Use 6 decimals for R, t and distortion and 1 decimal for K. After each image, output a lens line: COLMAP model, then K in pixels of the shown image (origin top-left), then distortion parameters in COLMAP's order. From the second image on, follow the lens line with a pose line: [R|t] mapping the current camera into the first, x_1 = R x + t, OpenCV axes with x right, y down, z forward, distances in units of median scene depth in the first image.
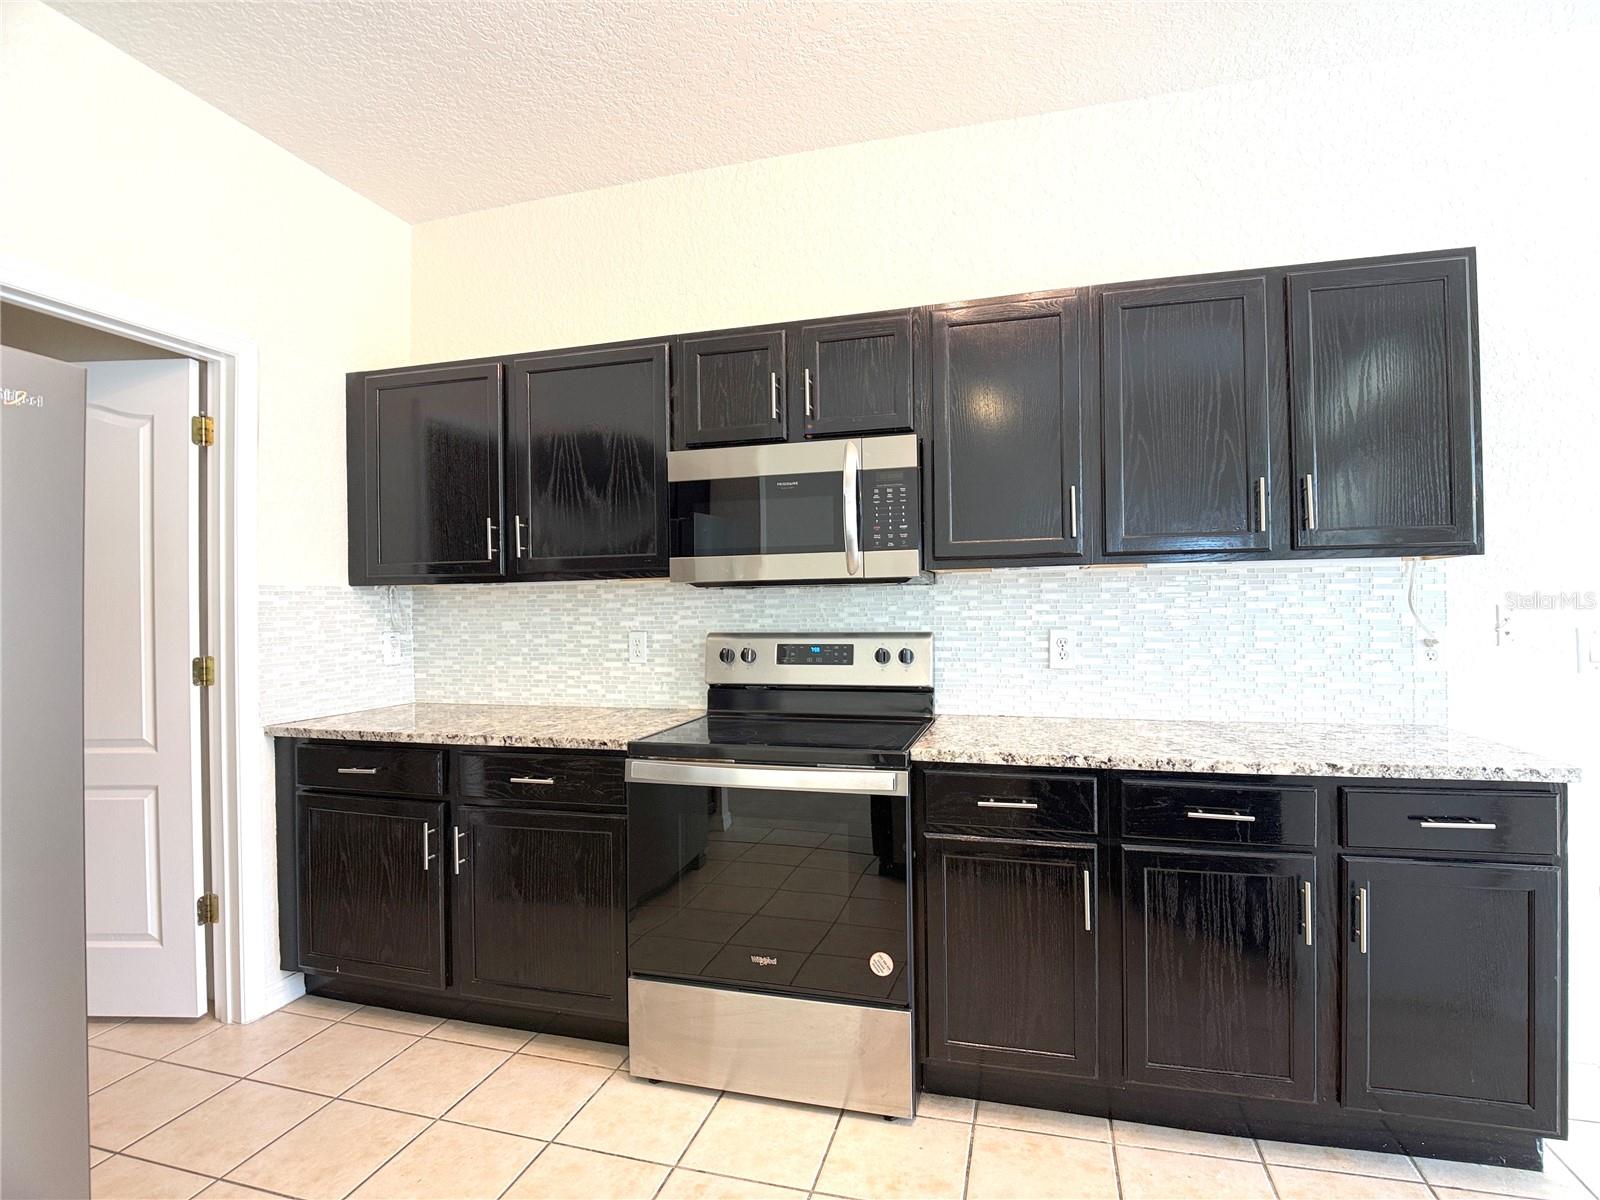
lens RADIAL K [[805.8, 0, 807.0], [0, 805.8, 602.2], [0, 0, 1]] dist [-0.025789, 0.008092]
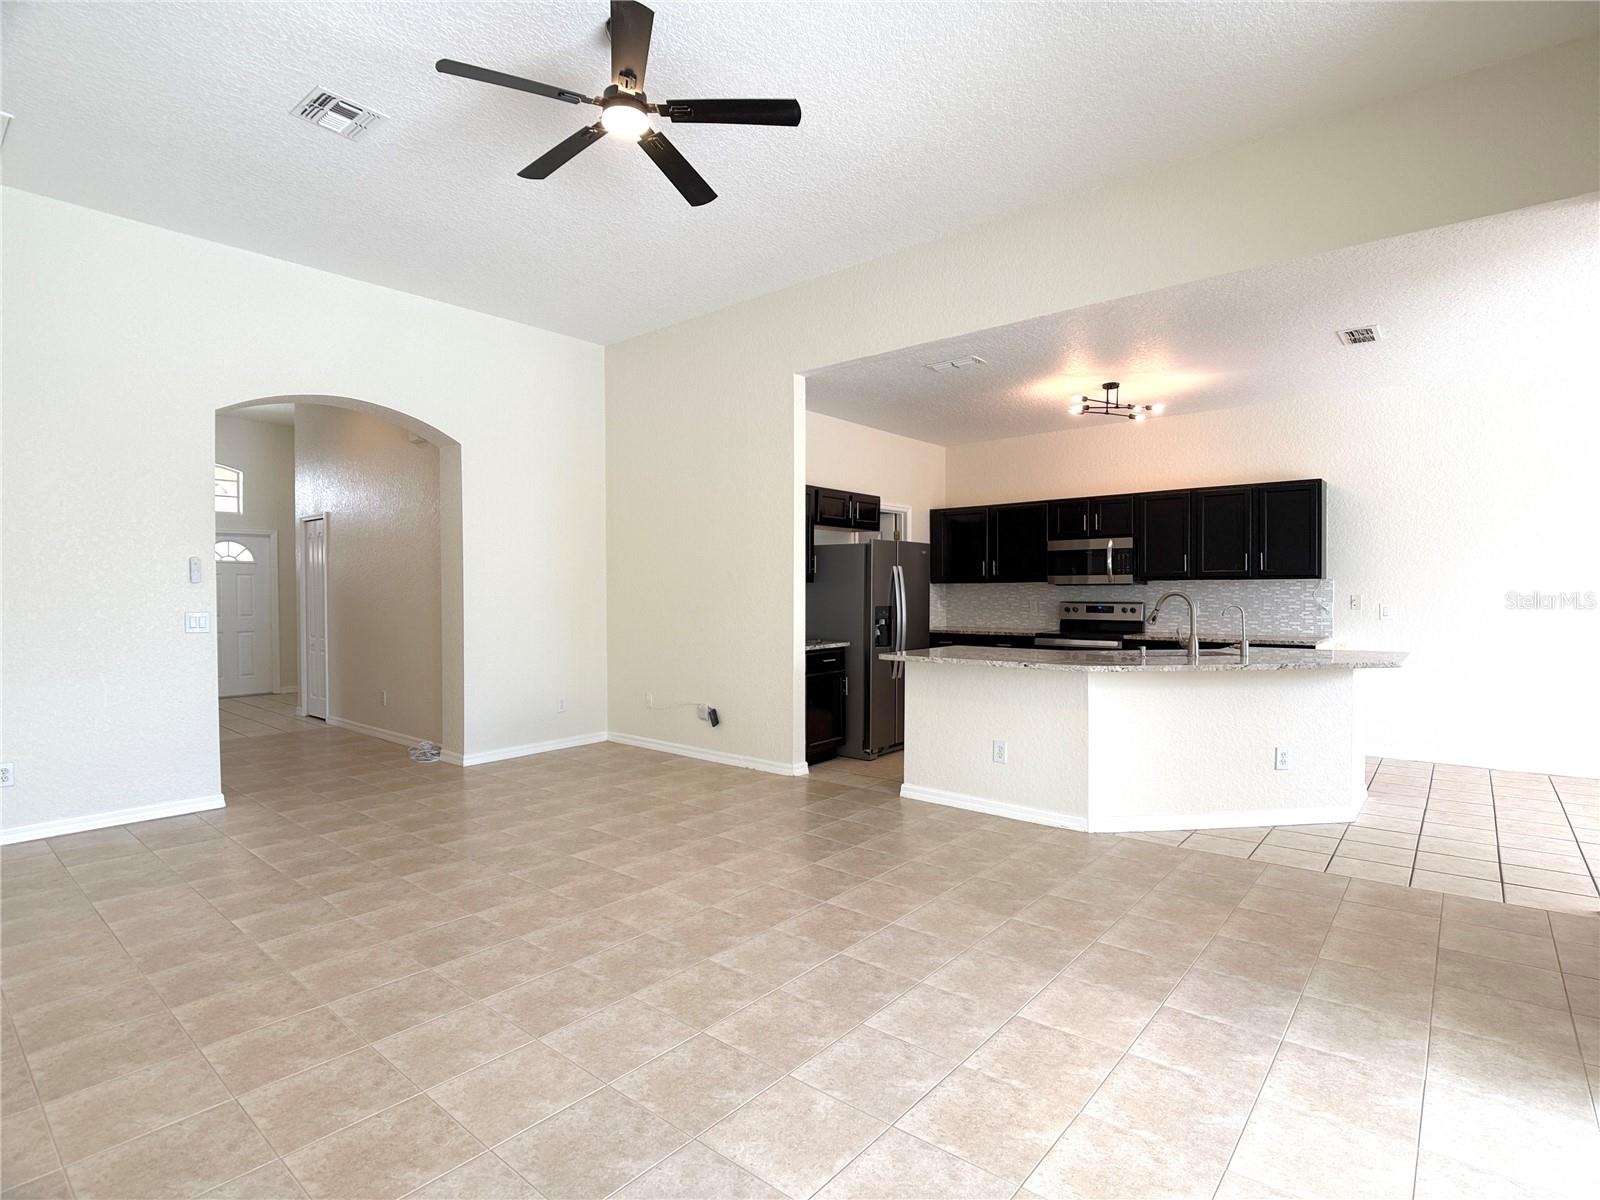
lens RADIAL K [[805.8, 0, 793.3], [0, 805.8, 602.7], [0, 0, 1]] dist [-0.025789, 0.008092]
pose [[0.906780, 0.015274, -0.421327, 0.233082], [-0.003272, 0.999568, 0.029193, -0.039752], [0.421591, -0.025093, 0.906439, -2.124281]]
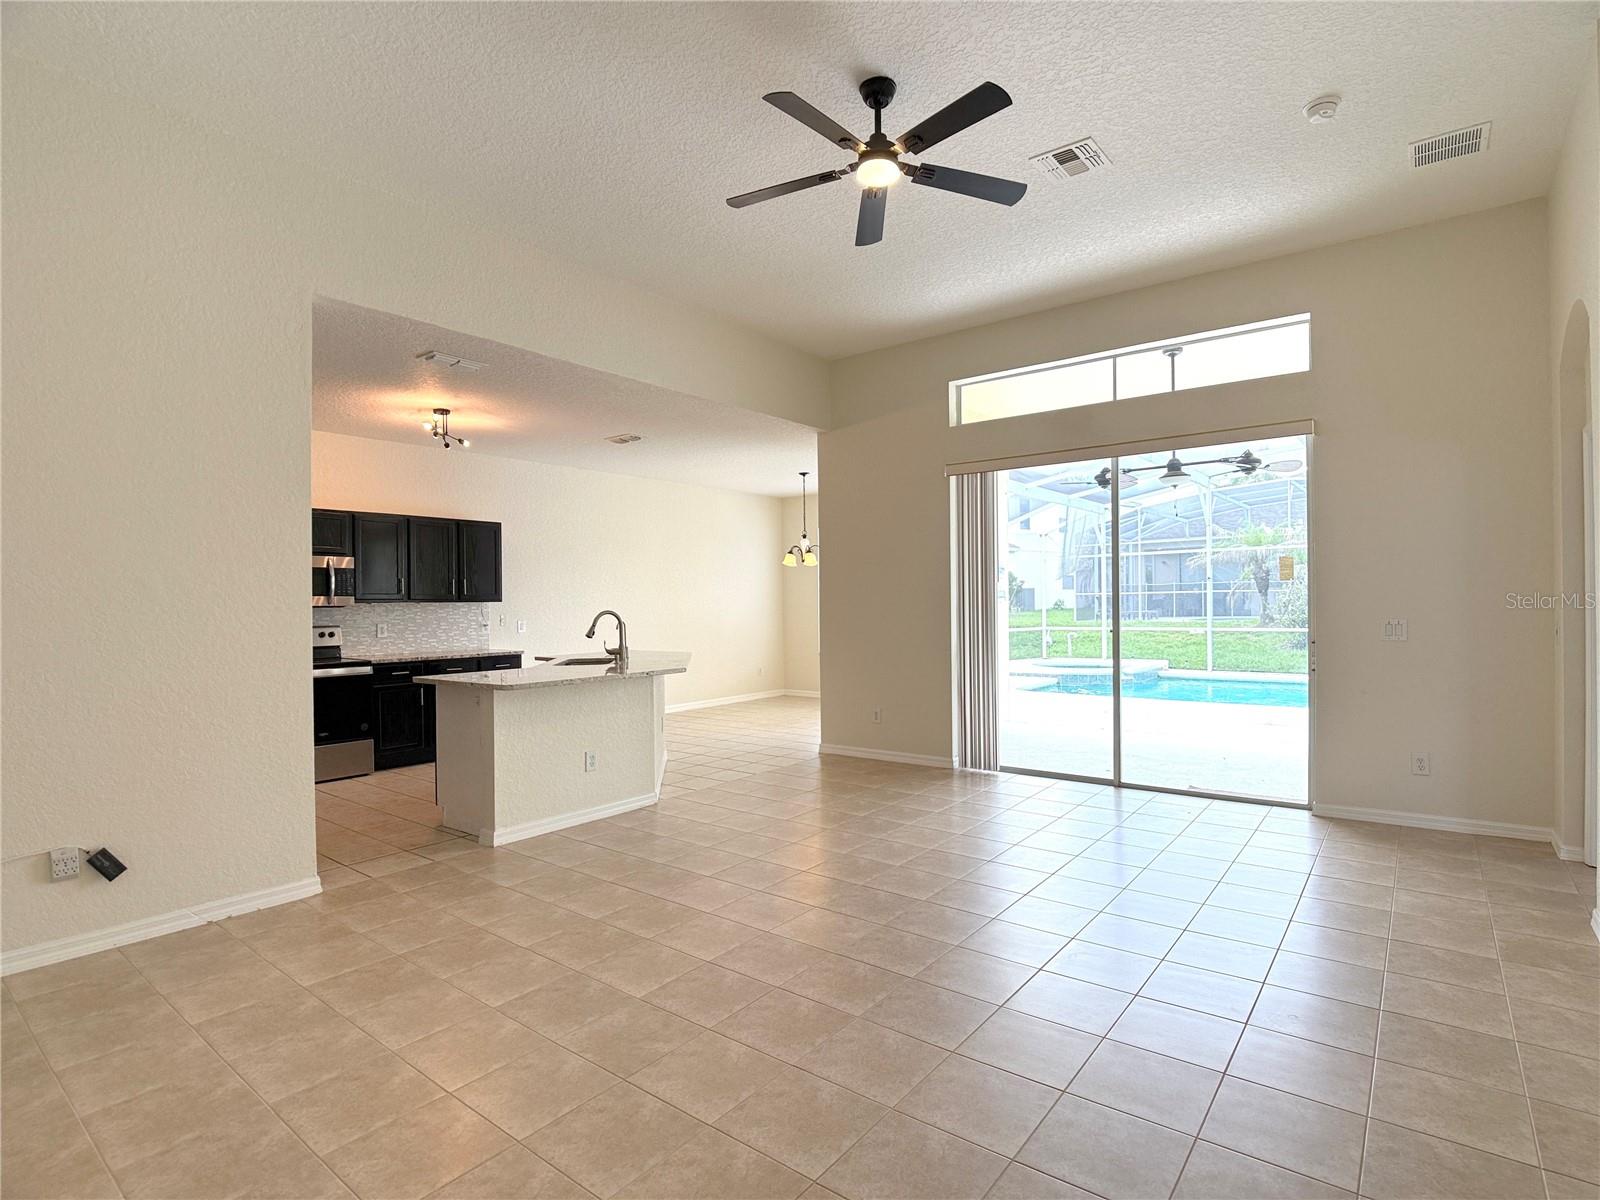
lens RADIAL K [[805.8, 0, 796.1], [0, 805.8, 600.8], [0, 0, 1]] dist [-0.025789, 0.008092]
pose [[0.384257, 0.013196, 0.923132, -1.766249], [-0.001483, 0.999905, -0.013676, -0.010807], [-0.923225, 0.003886, 0.384240, -1.469314]]
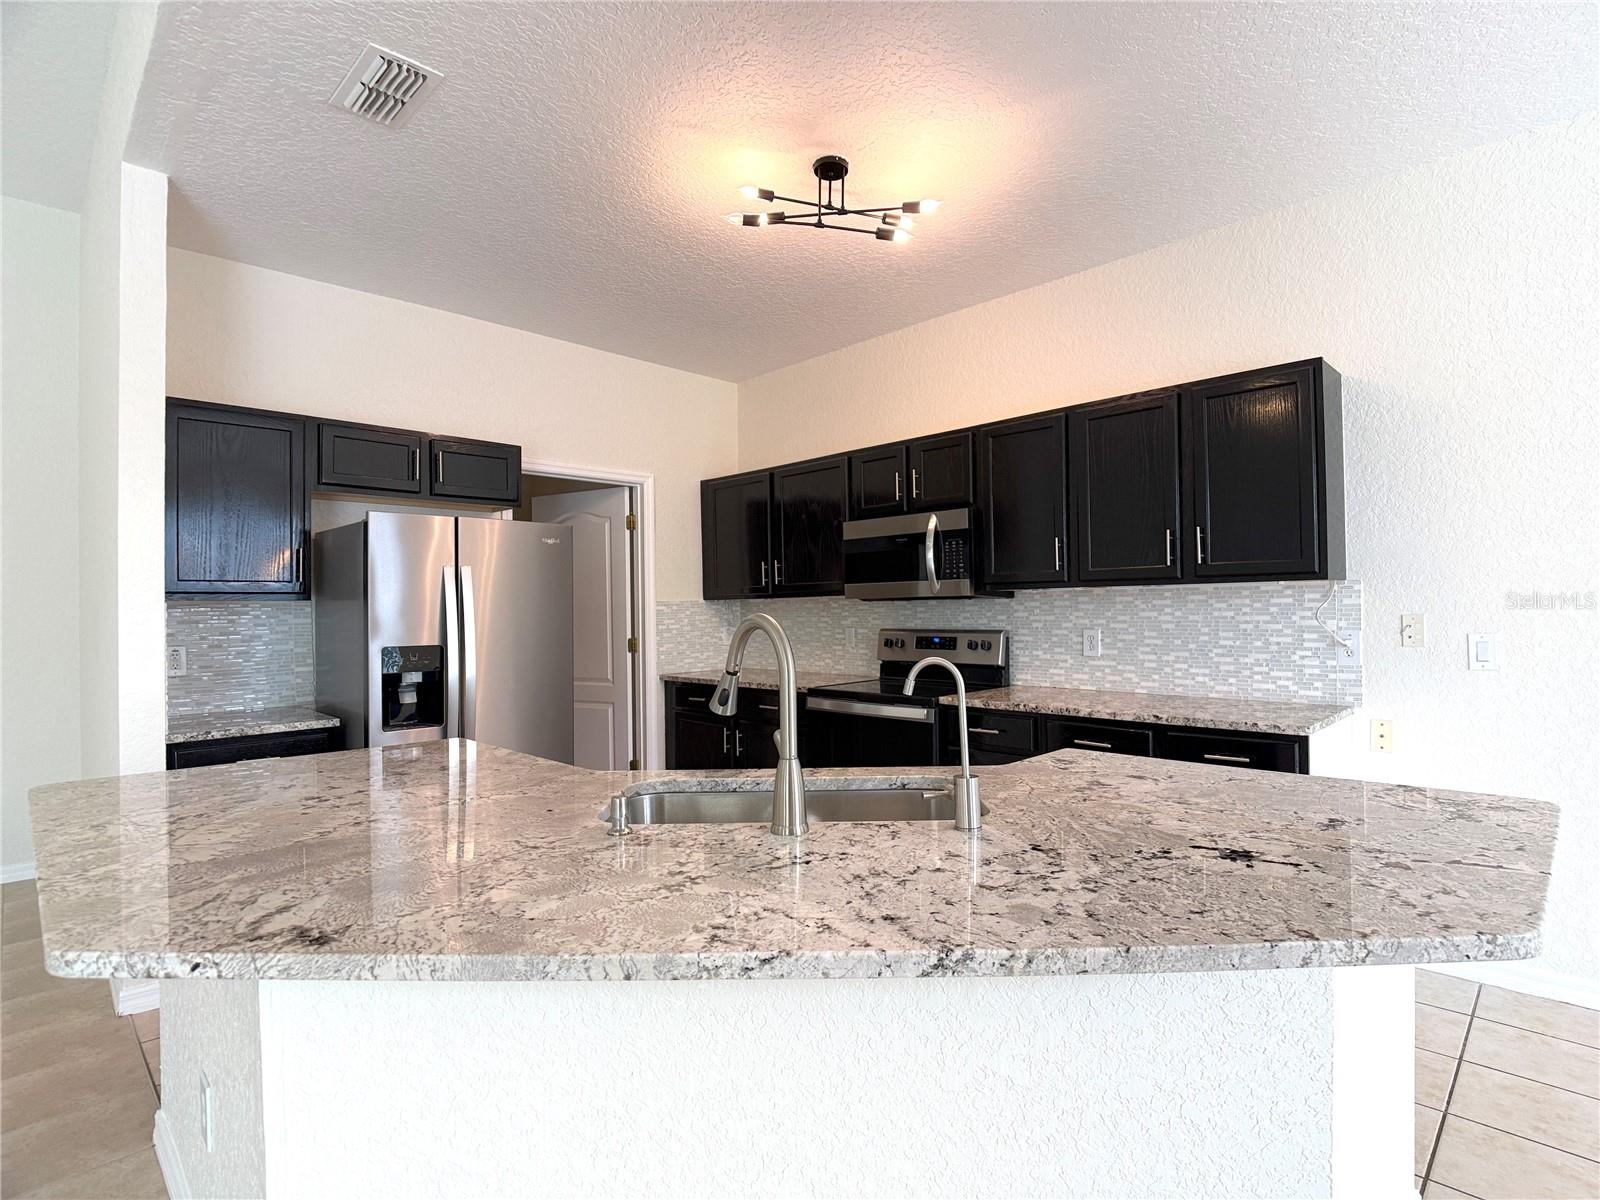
lens RADIAL K [[805.8, 0, 797.4], [0, 805.8, 604.1], [0, 0, 1]] dist [-0.025789, 0.008092]
pose [[0.868894, -0.002375, -0.494992, 0.581999], [0.006558, 0.999956, 0.006713, -0.025392], [0.494954, -0.009079, 0.868872, -0.527335]]
